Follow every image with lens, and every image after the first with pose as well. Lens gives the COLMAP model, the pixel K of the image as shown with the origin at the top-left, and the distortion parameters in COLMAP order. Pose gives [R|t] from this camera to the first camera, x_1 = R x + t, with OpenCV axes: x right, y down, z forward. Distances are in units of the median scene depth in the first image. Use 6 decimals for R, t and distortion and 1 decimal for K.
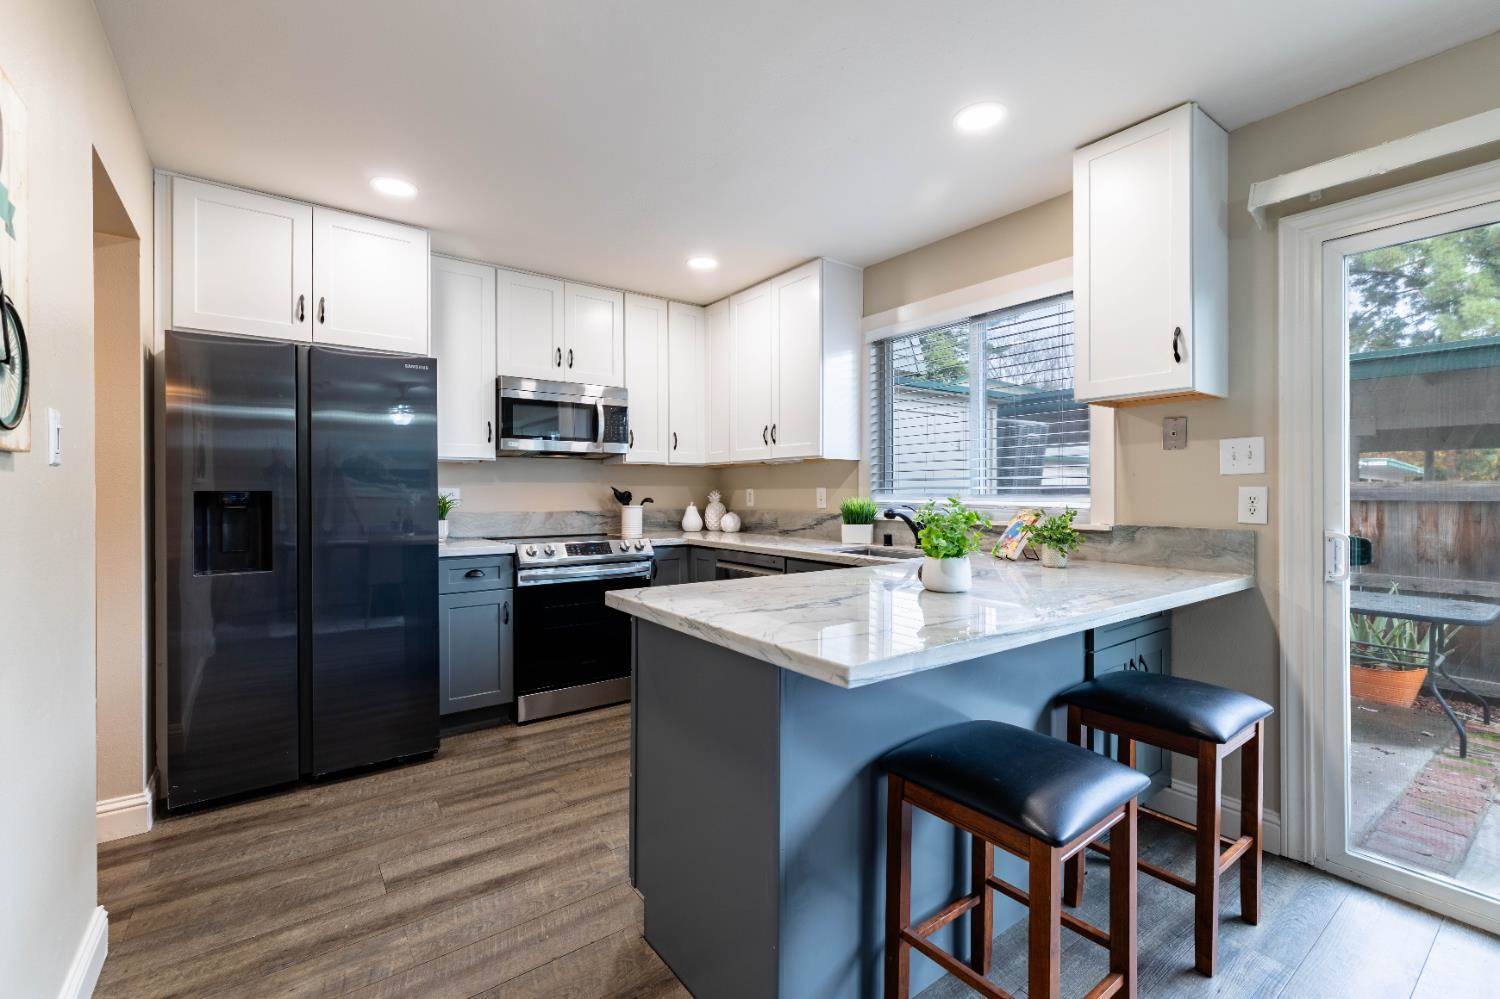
lens RADIAL K [[646.5, 0, 739.7], [0, 646.5, 492.0], [0, 0, 1]] dist [-0.001605, 0.001625]
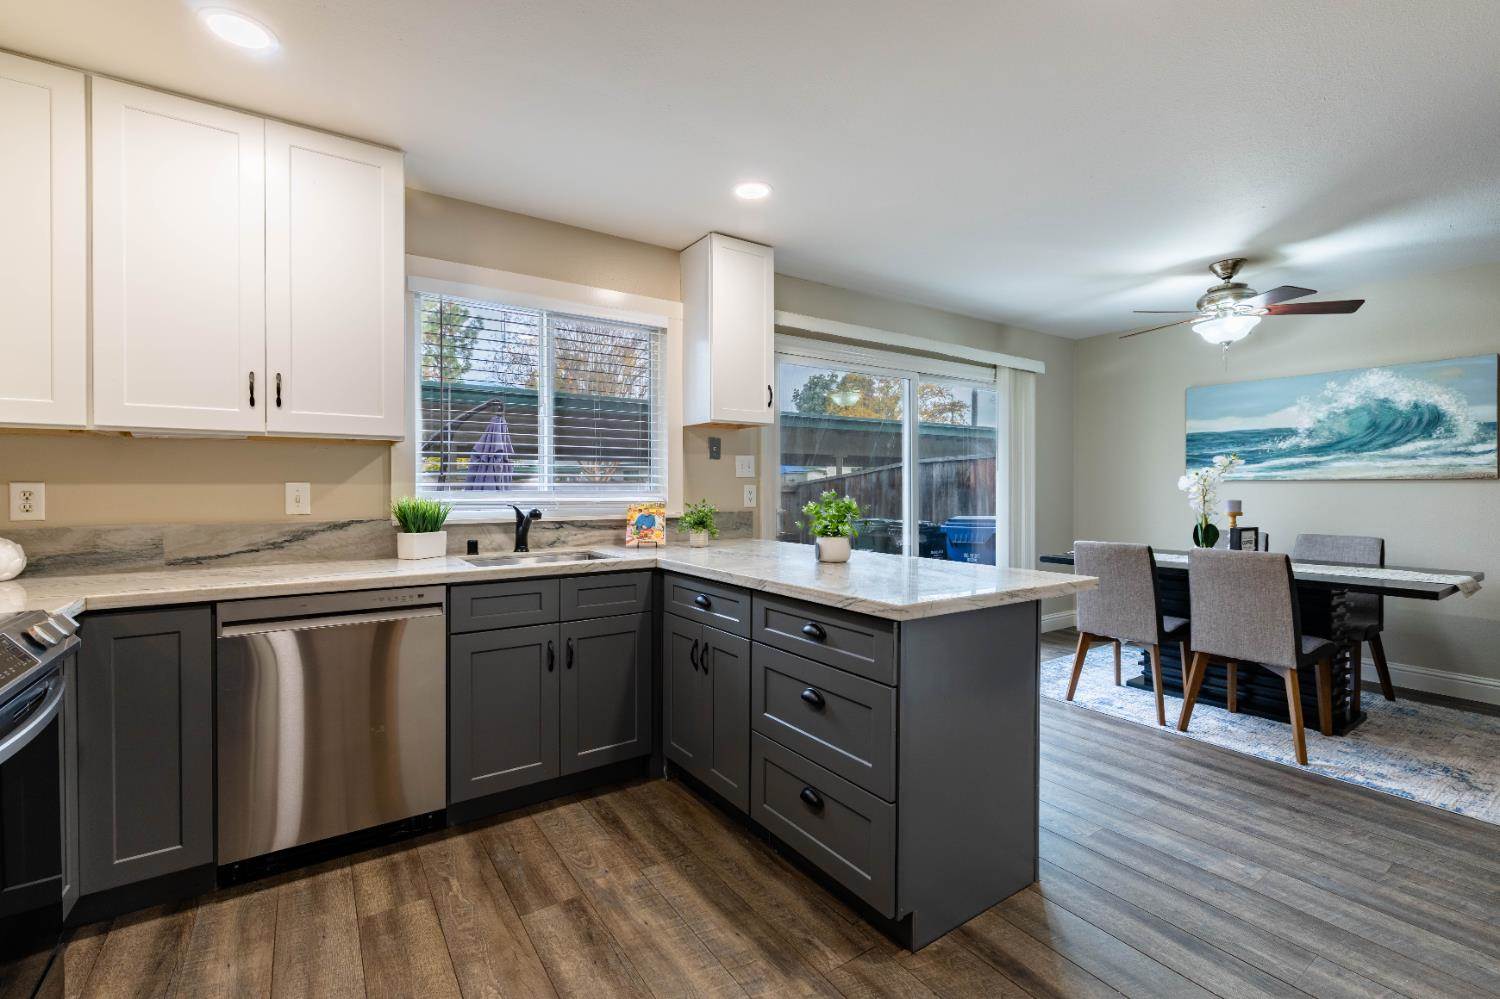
lens RADIAL K [[646.5, 0, 740.4], [0, 646.5, 491.5], [0, 0, 1]] dist [-0.001605, 0.001625]
pose [[0.038703, -0.007535, 0.999222, -0.512360], [0.001262, 0.999971, 0.007492, -0.002240], [-0.999250, 0.000971, 0.038711, 0.561364]]
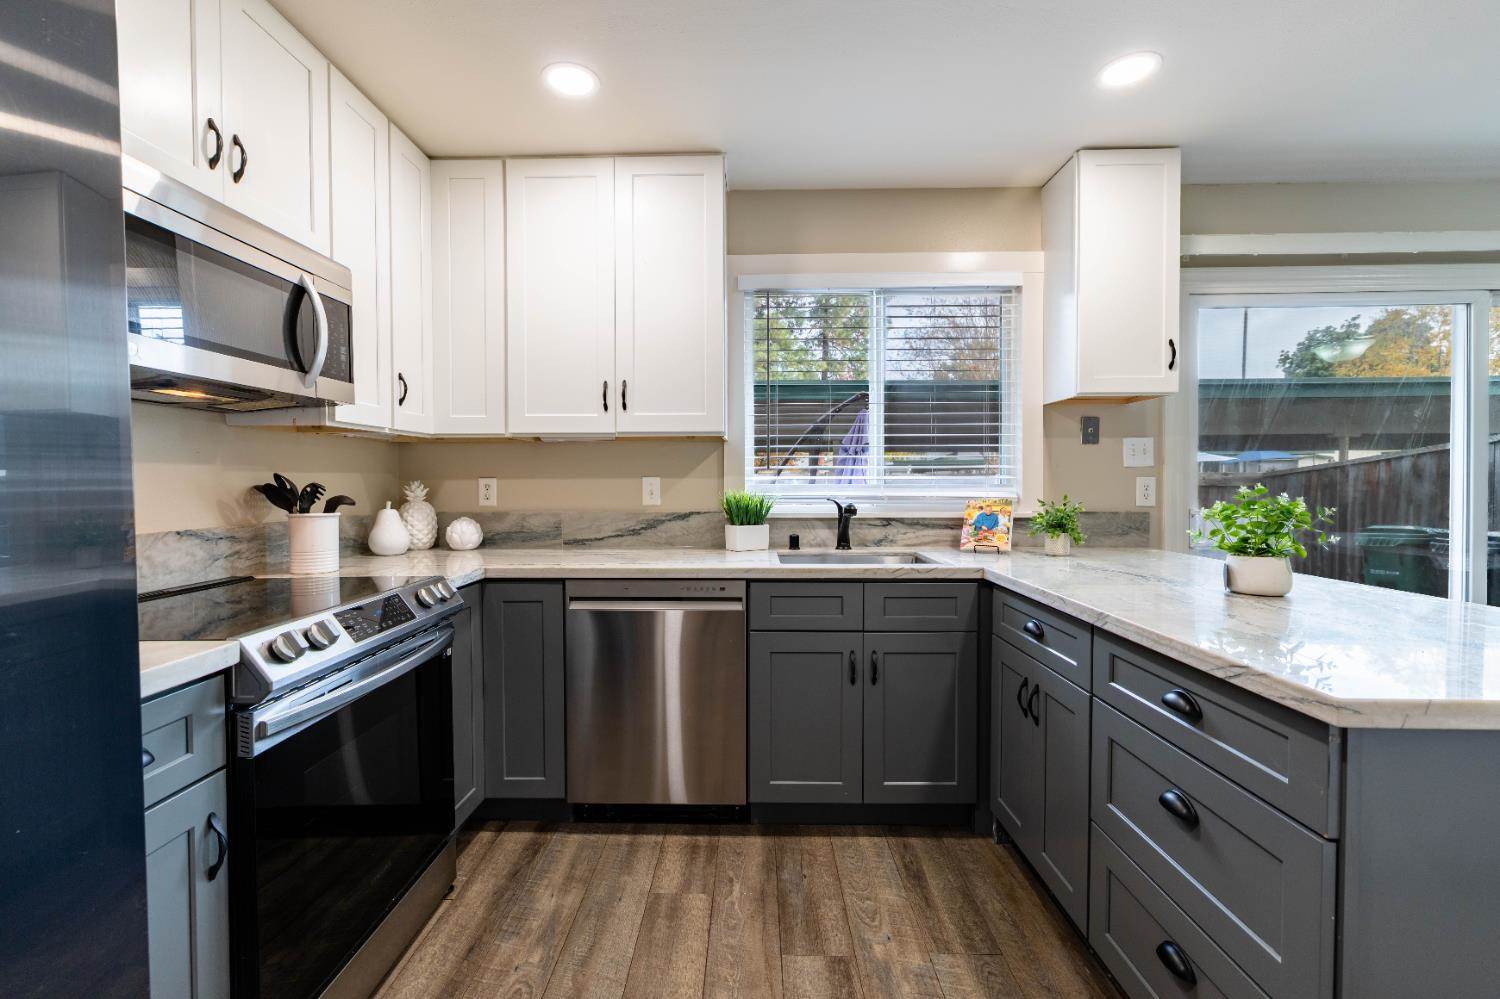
lens RADIAL K [[646.5, 0, 740.0], [0, 646.5, 491.5], [0, 0, 1]] dist [-0.001605, 0.001625]
pose [[0.607951, -0.015720, 0.793819, -0.399345], [0.003711, 0.999849, 0.016958, -0.002417], [-0.793966, -0.007364, 0.607918, 0.504483]]
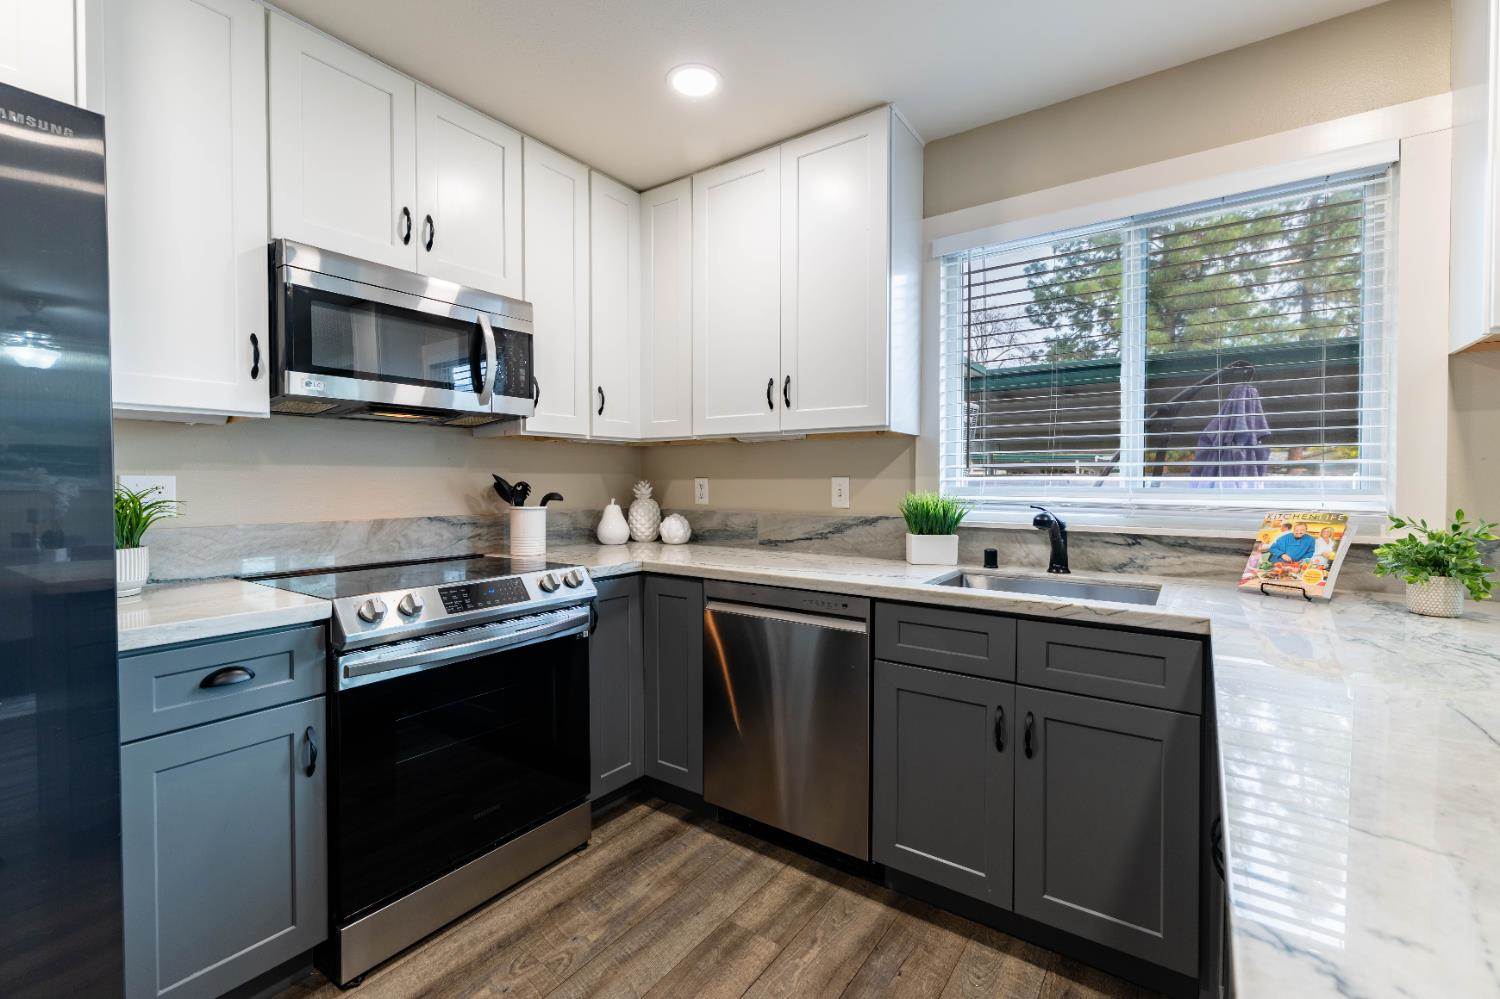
lens RADIAL K [[646.5, 0, 739.1], [0, 646.5, 491.2], [0, 0, 1]] dist [-0.001605, 0.001625]
pose [[0.949258, -0.003601, 0.314478, -0.189187], [-0.001302, 0.999881, 0.015382, -0.002621], [-0.314496, -0.015011, 0.949140, 0.416905]]
